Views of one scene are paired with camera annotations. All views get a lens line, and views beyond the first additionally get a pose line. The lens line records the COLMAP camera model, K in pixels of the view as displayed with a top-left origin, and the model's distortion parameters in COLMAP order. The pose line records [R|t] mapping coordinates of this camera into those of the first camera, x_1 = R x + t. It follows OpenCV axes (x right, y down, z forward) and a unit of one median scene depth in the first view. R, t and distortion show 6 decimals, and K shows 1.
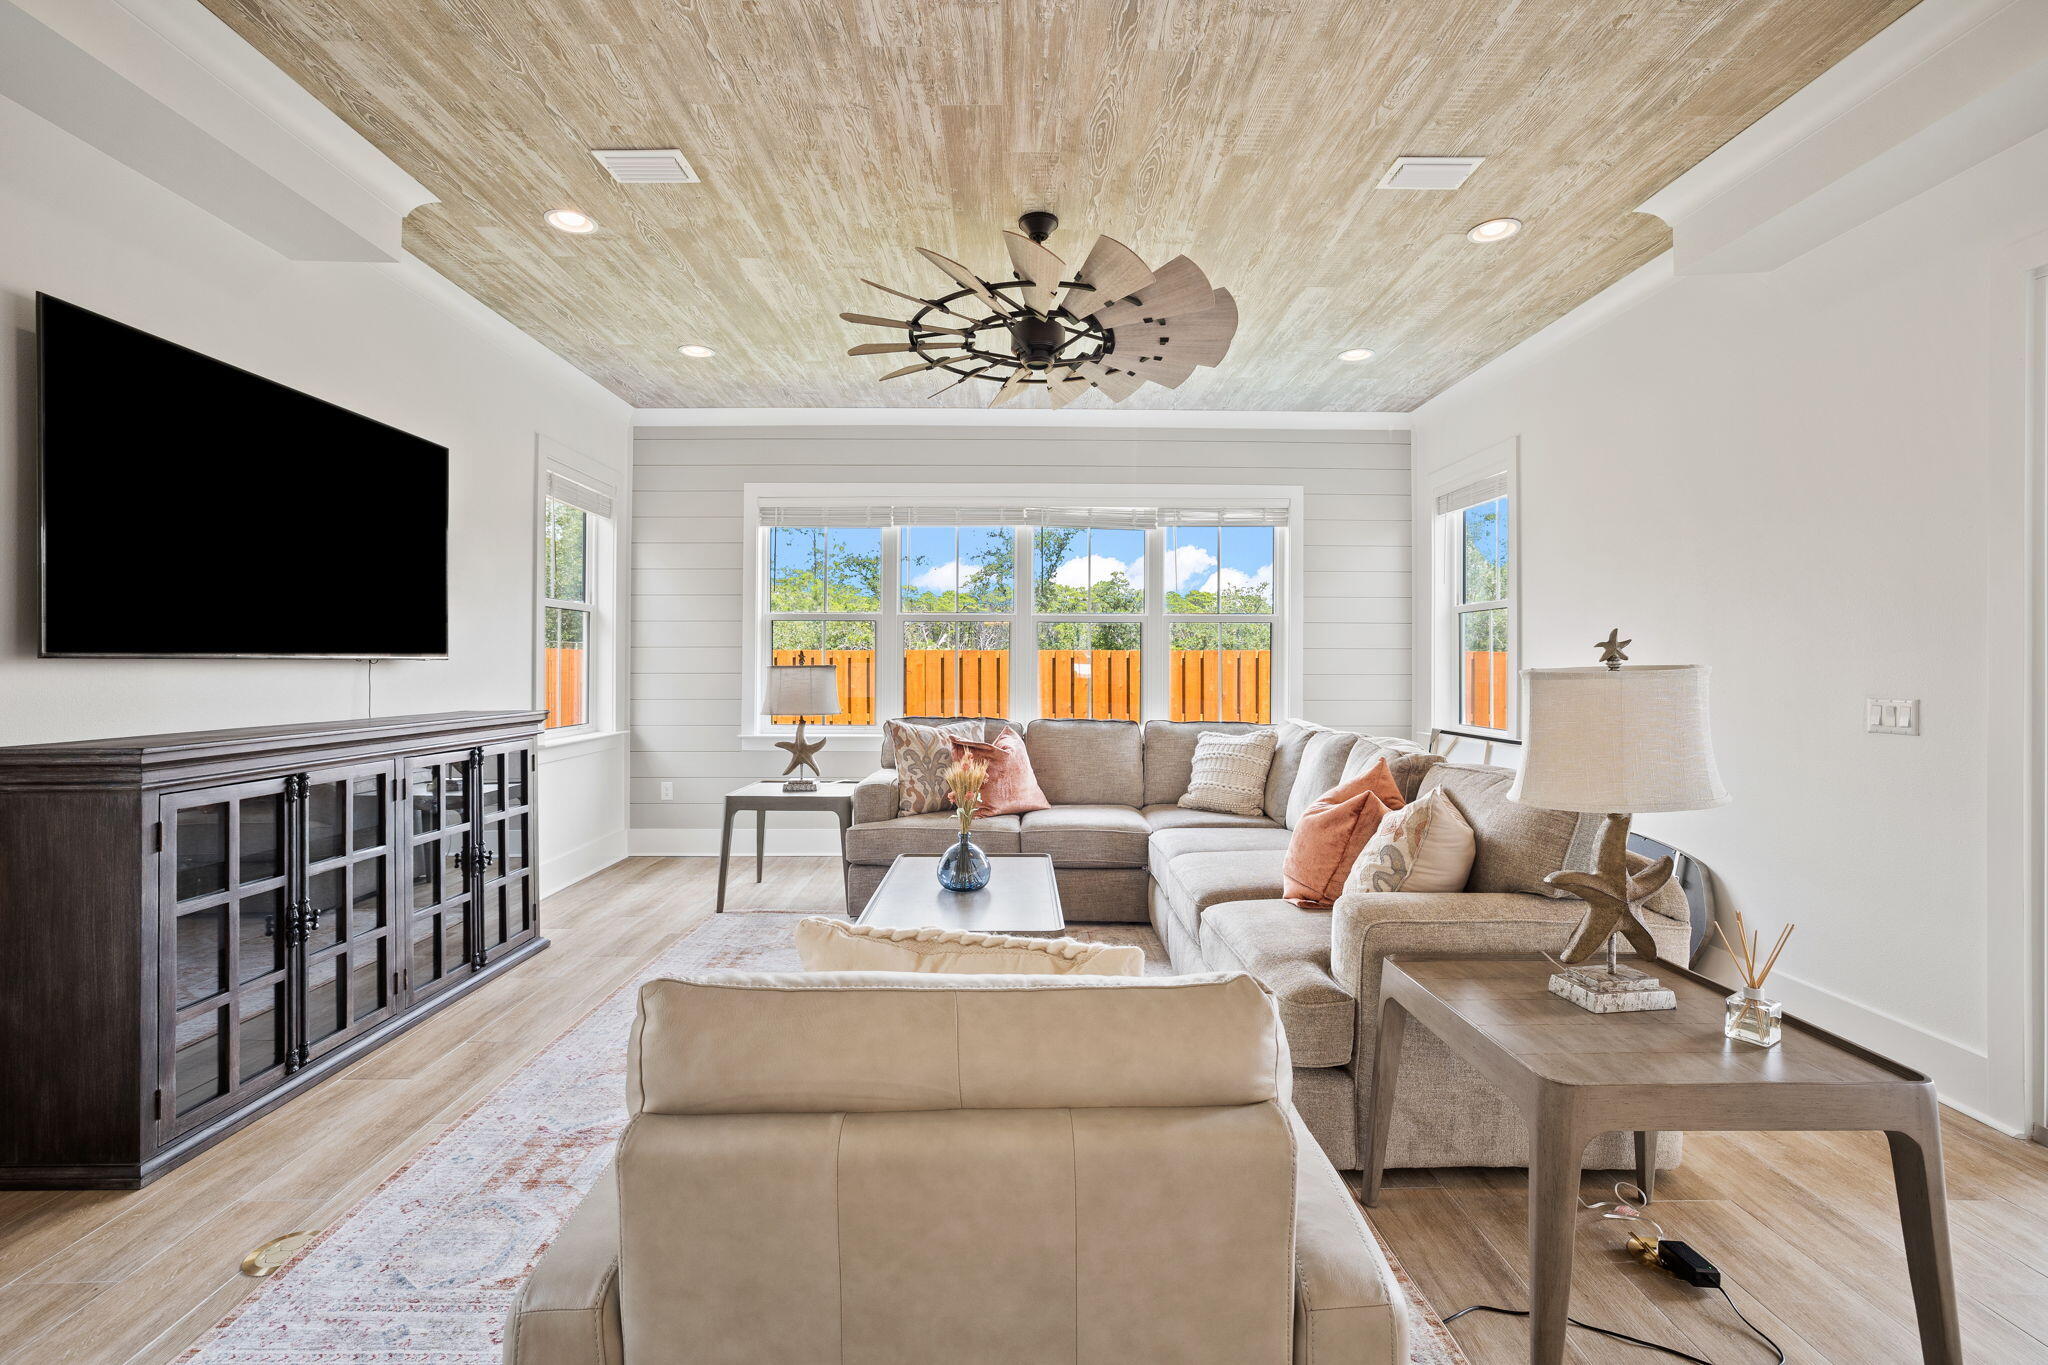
lens RADIAL K [[876.6, 0, 1010.3], [0, 876.6, 663.4], [0, 0, 1]] dist [-0.028186, 0.008516]
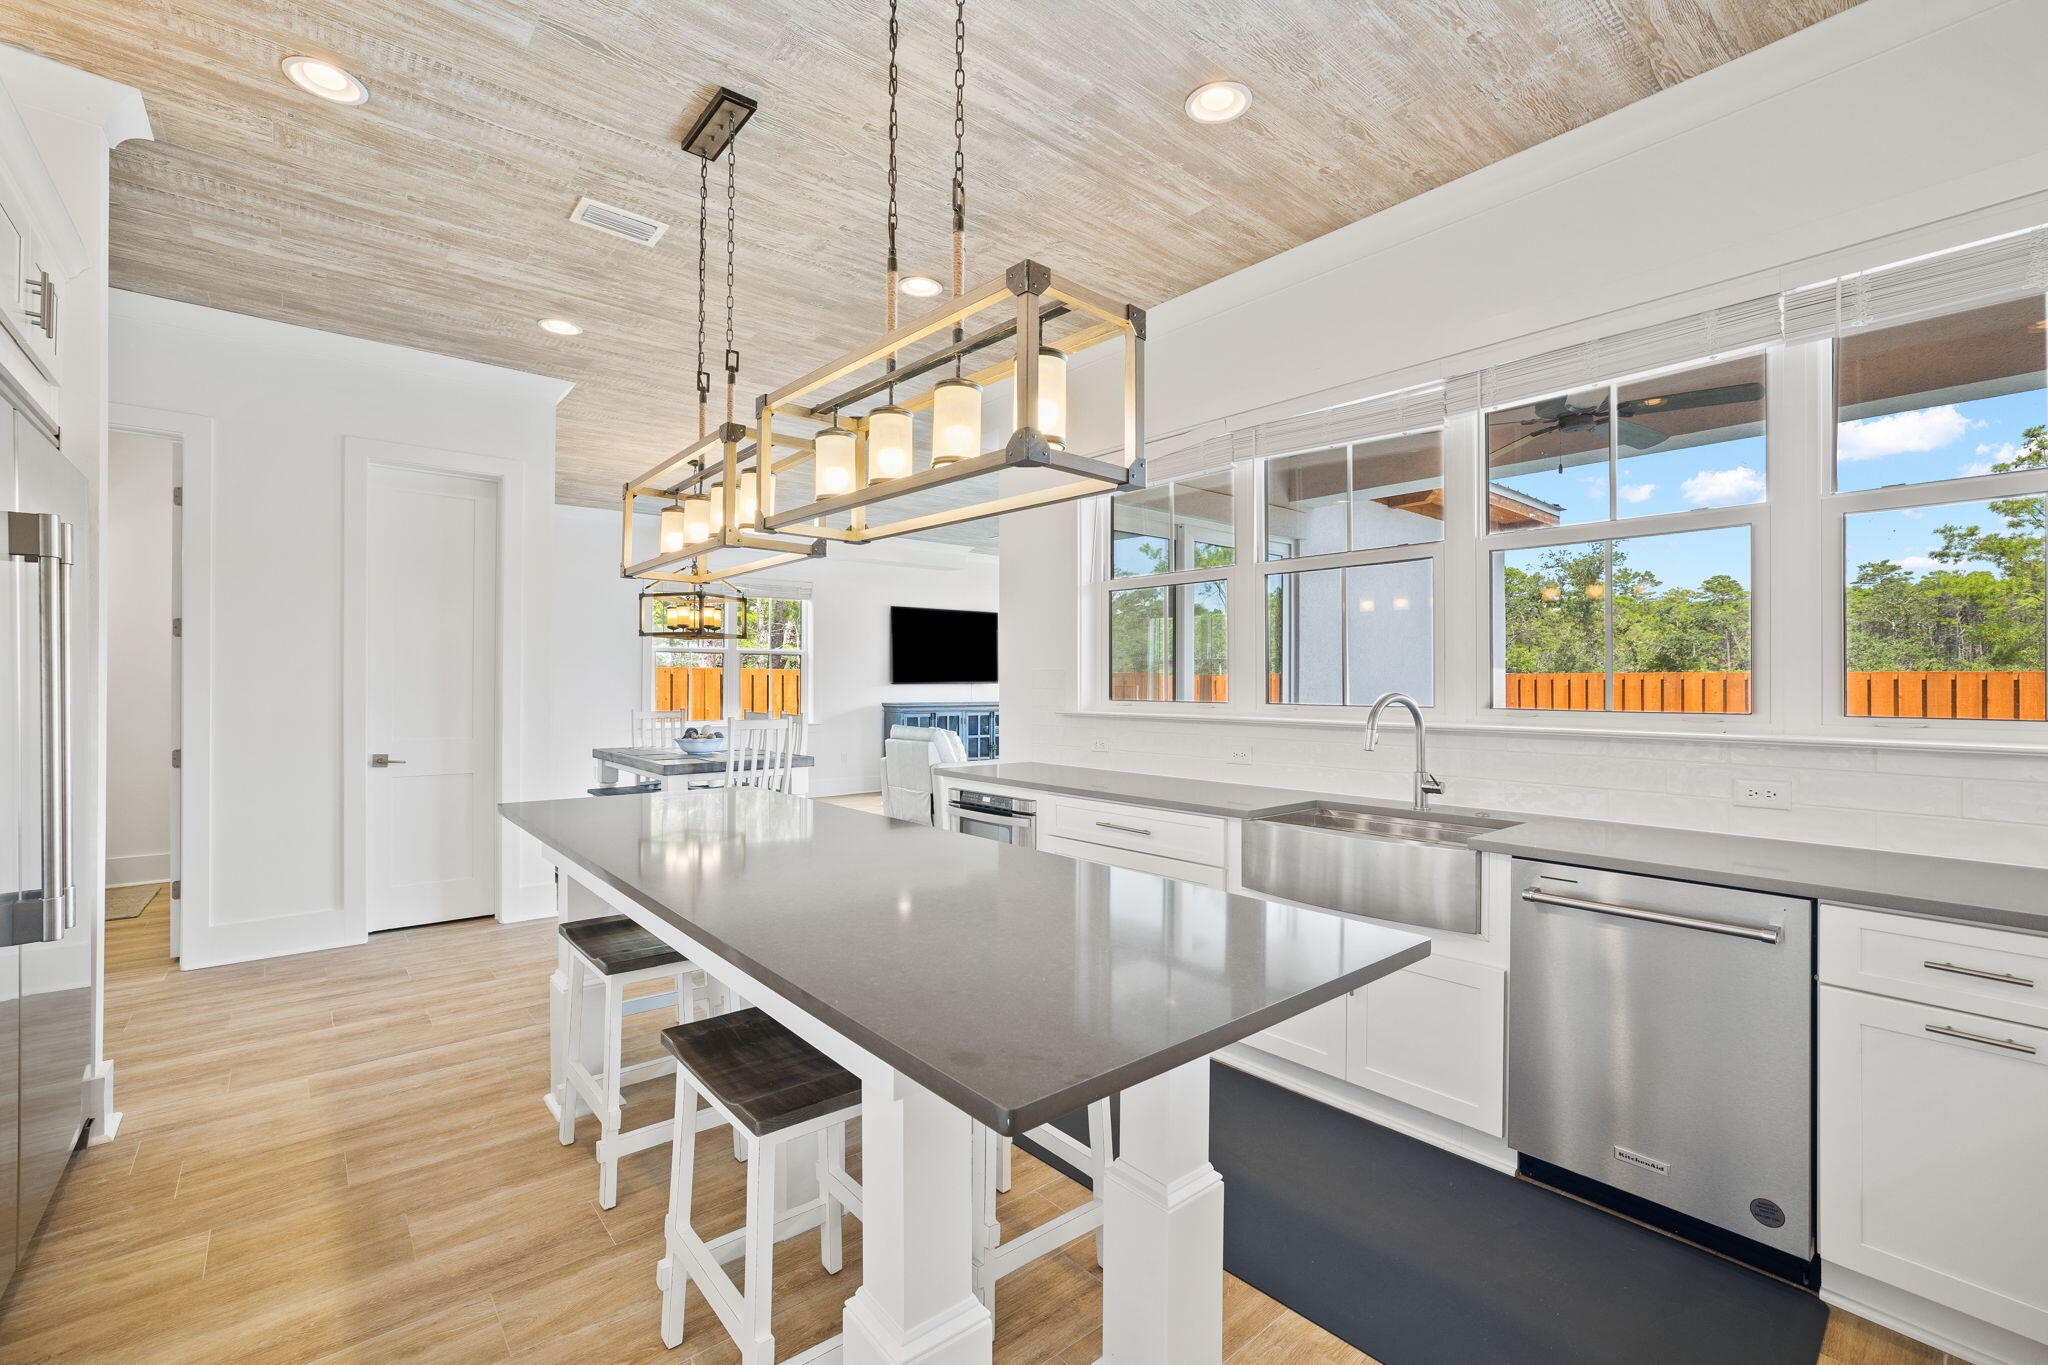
lens RADIAL K [[876.6, 0, 1010.5], [0, 876.6, 689.6], [0, 0, 1]] dist [-0.028186, 0.008516]
pose [[0.619574, 0.003068, -0.784932, 1.492874], [0.001950, 0.999983, 0.005448, -0.004426], [0.784936, -0.004906, 0.619558, -0.713387]]
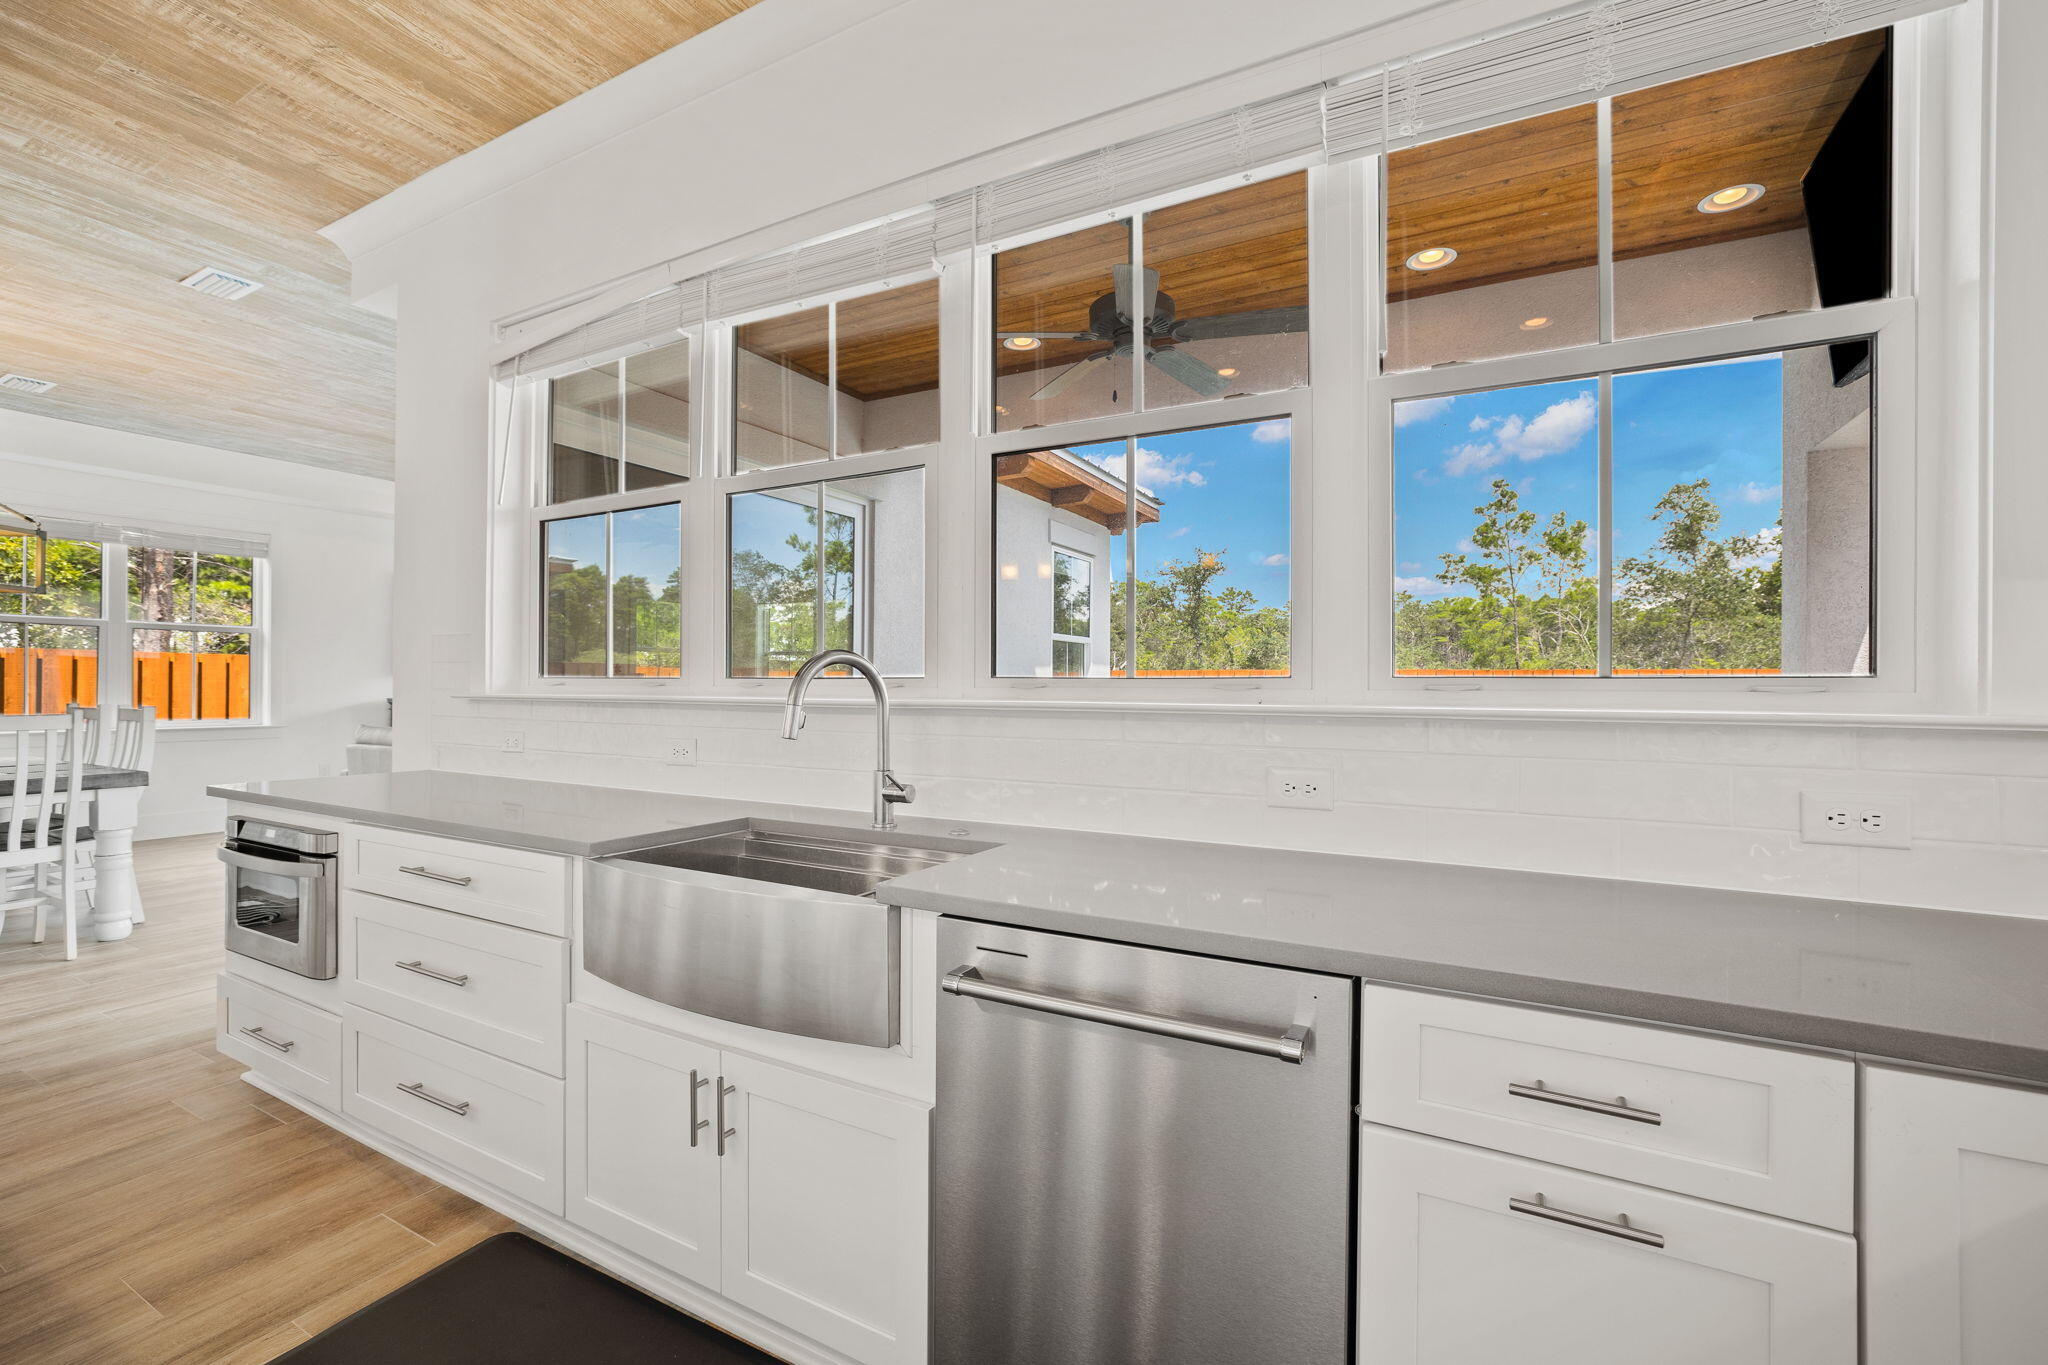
lens RADIAL K [[876.6, 0, 1036.5], [0, 876.6, 691.5], [0, 0, 1]] dist [-0.028186, 0.008516]
pose [[0.874436, 0.005520, -0.485110, 1.451380], [-0.003617, 0.999982, 0.004858, 0.017973], [0.485128, -0.002494, 0.874440, -0.435710]]
